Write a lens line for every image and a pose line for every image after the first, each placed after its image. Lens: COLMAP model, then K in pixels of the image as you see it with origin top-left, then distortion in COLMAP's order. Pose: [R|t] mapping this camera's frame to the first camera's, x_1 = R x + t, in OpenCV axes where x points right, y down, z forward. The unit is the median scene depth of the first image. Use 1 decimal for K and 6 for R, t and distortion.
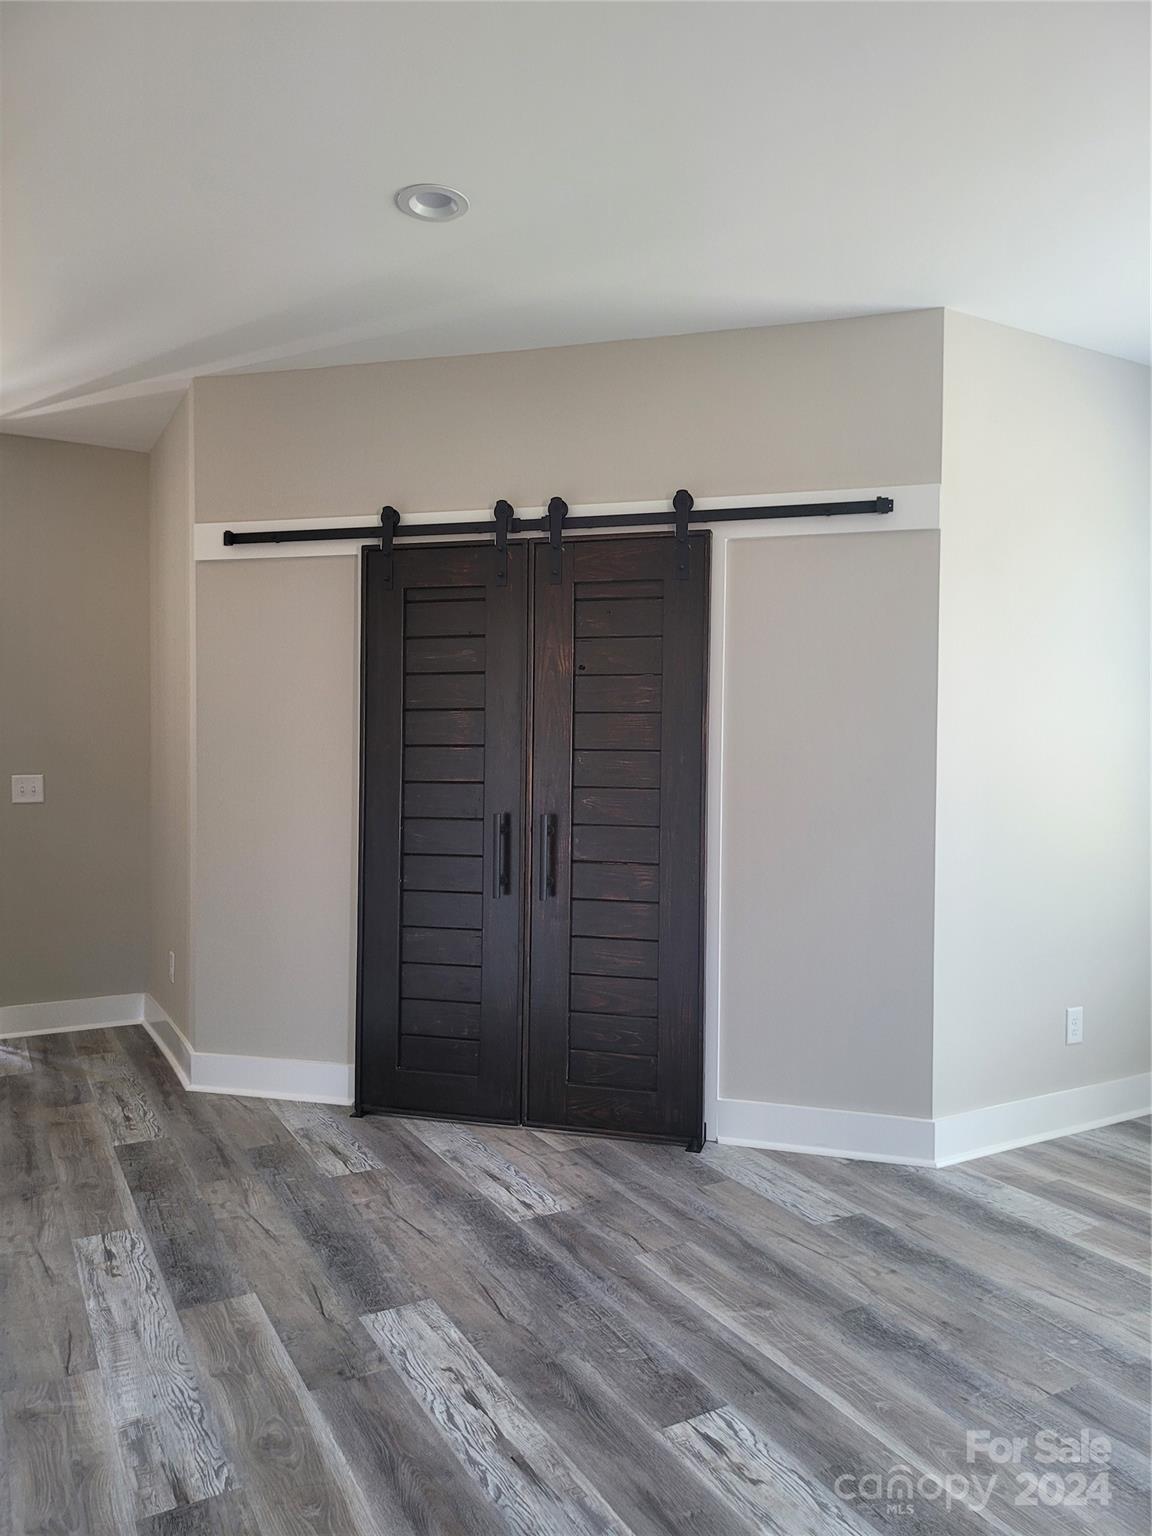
lens RADIAL K [[1074.2, 0, 573.7], [0, 1074.2, 764.8], [0, 0, 1]] dist [0.058255, -0.075836]
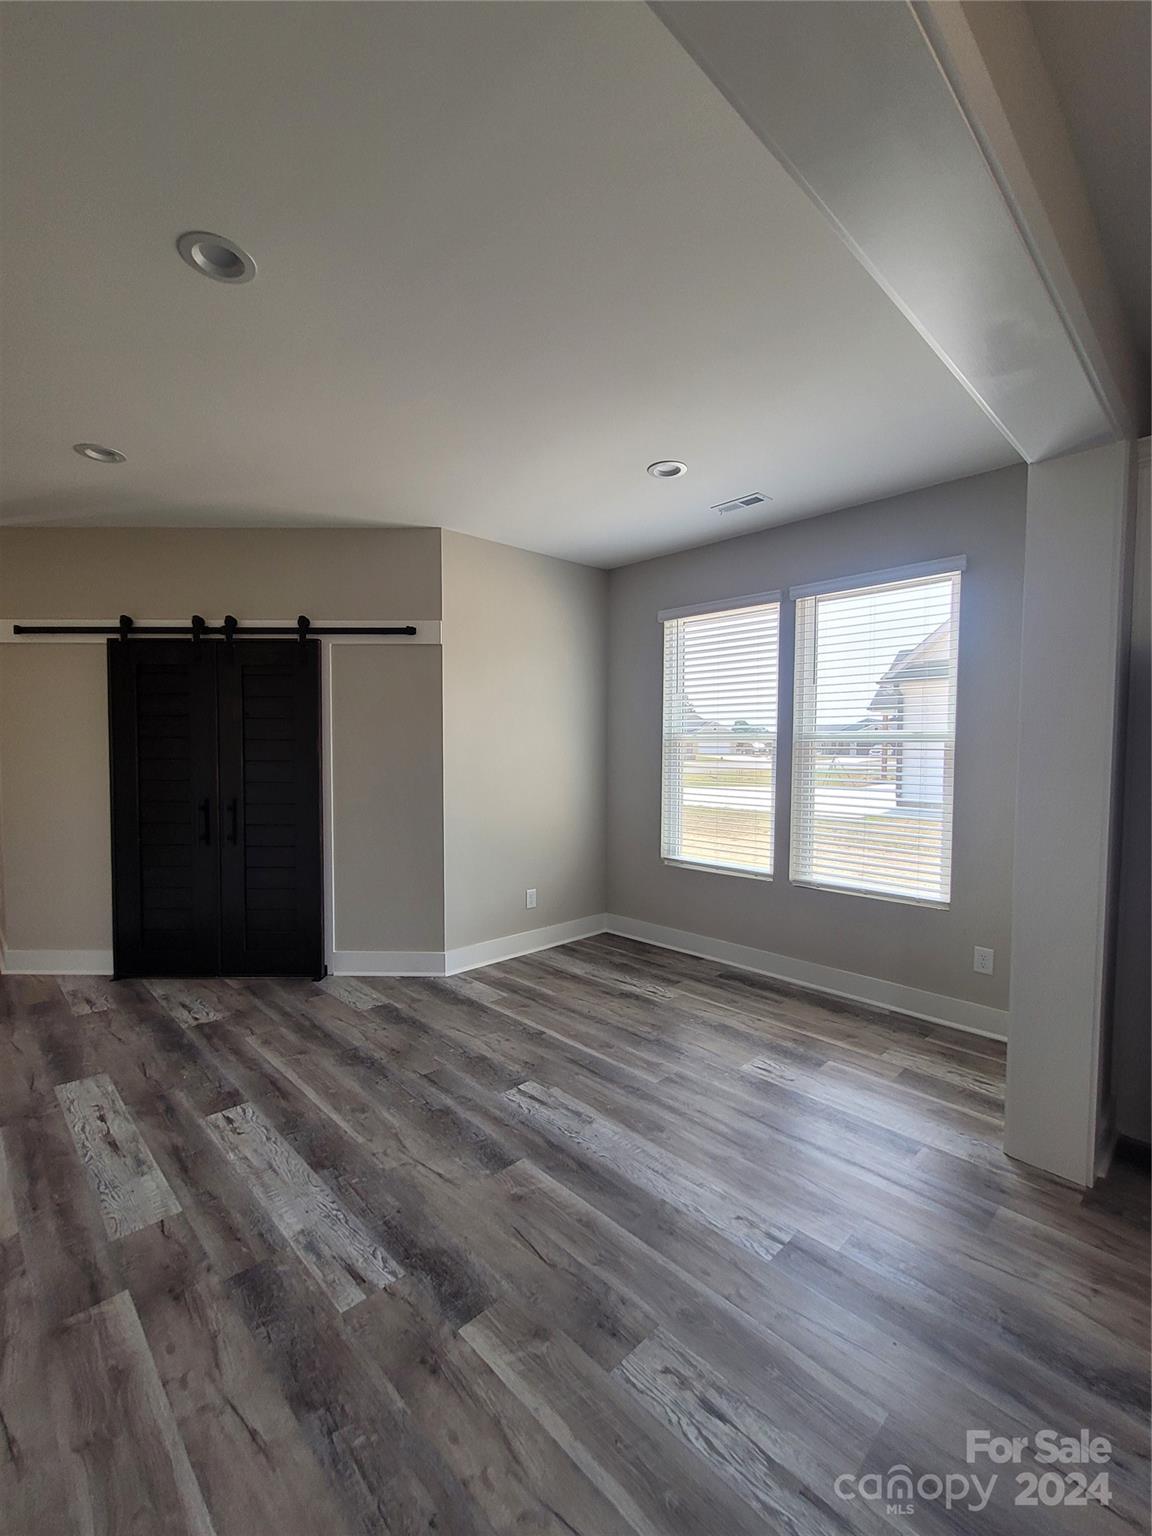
lens RADIAL K [[660.6, 0, 576.7], [0, 660.6, 774.9], [0, 0, 1]] dist [0.000158, -0.000471]
pose [[0.966191, -0.016219, 0.257316, 0.297858], [0.008119, 0.999438, 0.032513, -0.027644], [-0.257699, -0.029325, 0.965780, -0.211893]]
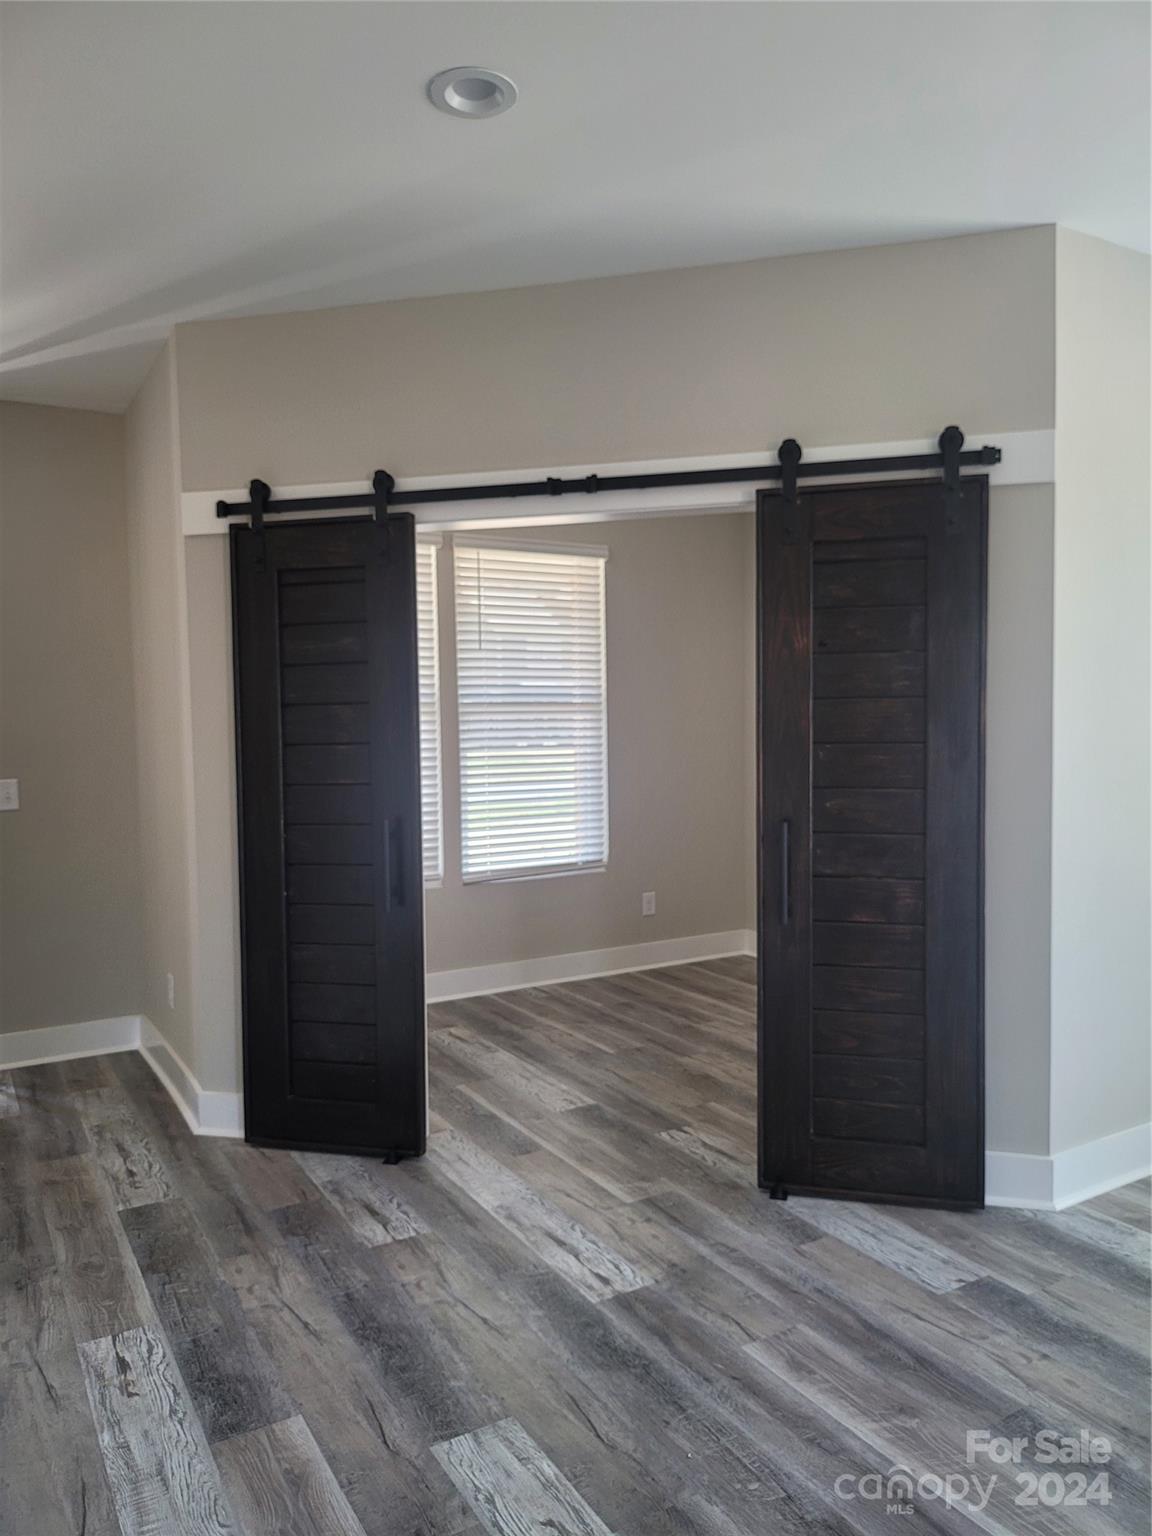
lens RADIAL K [[1091.9, 0, 576.0], [0, 1091.9, 768.0], [0, 0, 1]] dist [0.023807, -0.030829]
pose [[0.999562, -0.023765, 0.017663, -0.072325], [0.023199, 0.999232, 0.031593, -0.029907], [-0.018400, -0.031169, 0.999345, 0.141535]]
